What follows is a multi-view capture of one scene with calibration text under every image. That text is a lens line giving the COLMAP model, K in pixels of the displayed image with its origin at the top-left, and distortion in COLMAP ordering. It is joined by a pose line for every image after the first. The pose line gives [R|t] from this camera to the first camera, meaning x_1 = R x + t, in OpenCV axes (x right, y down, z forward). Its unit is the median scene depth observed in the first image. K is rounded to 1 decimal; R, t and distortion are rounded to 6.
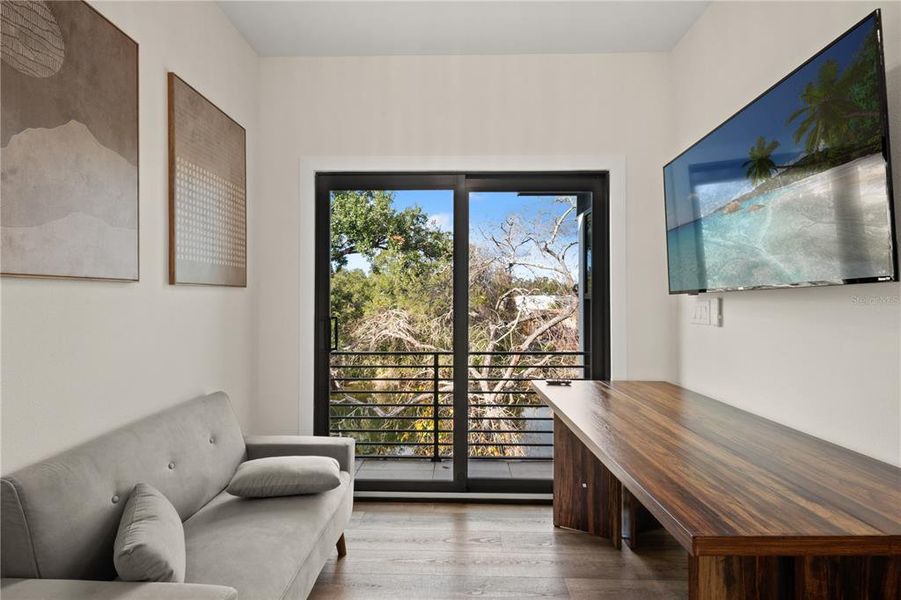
lens RADIAL K [[413.8, 0, 451.6], [0, 413.8, 299.0], [0, 0, 1]] dist [0.001986, -0.000274]
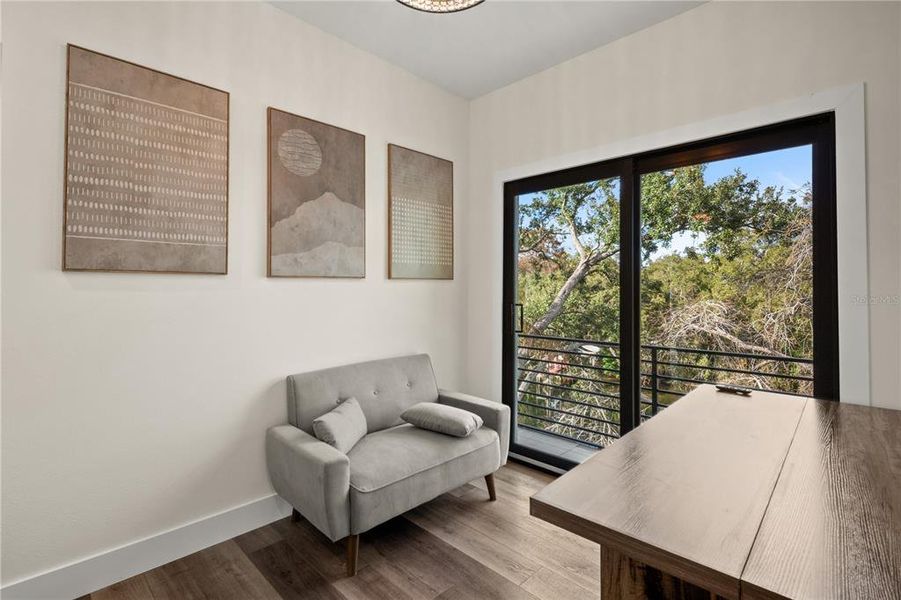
lens RADIAL K [[424.9, 0, 451.0], [0, 424.9, 282.7], [0, 0, 1]] dist [0.015697, -0.000039]
pose [[0.728719, -0.010829, -0.684727, 0.106052], [0.001445, 0.999897, -0.014276, 0.000241], [0.684811, 0.009414, 0.728660, -0.000516]]
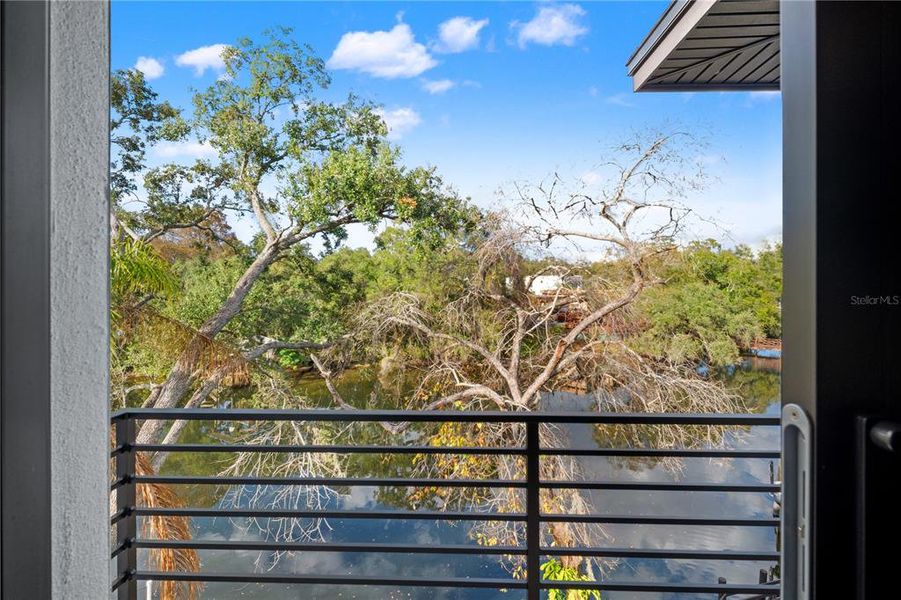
lens RADIAL K [[418.1, 0, 450.6], [0, 418.1, 287.3], [0, 0, 1]] dist [-0.000887, -0.000353]
pose [[0.999867, 0.003124, -0.015993, -0.038960], [-0.002813, 0.999807, 0.019431, 0.000935], [0.016050, -0.019383, 0.999683, 0.223295]]
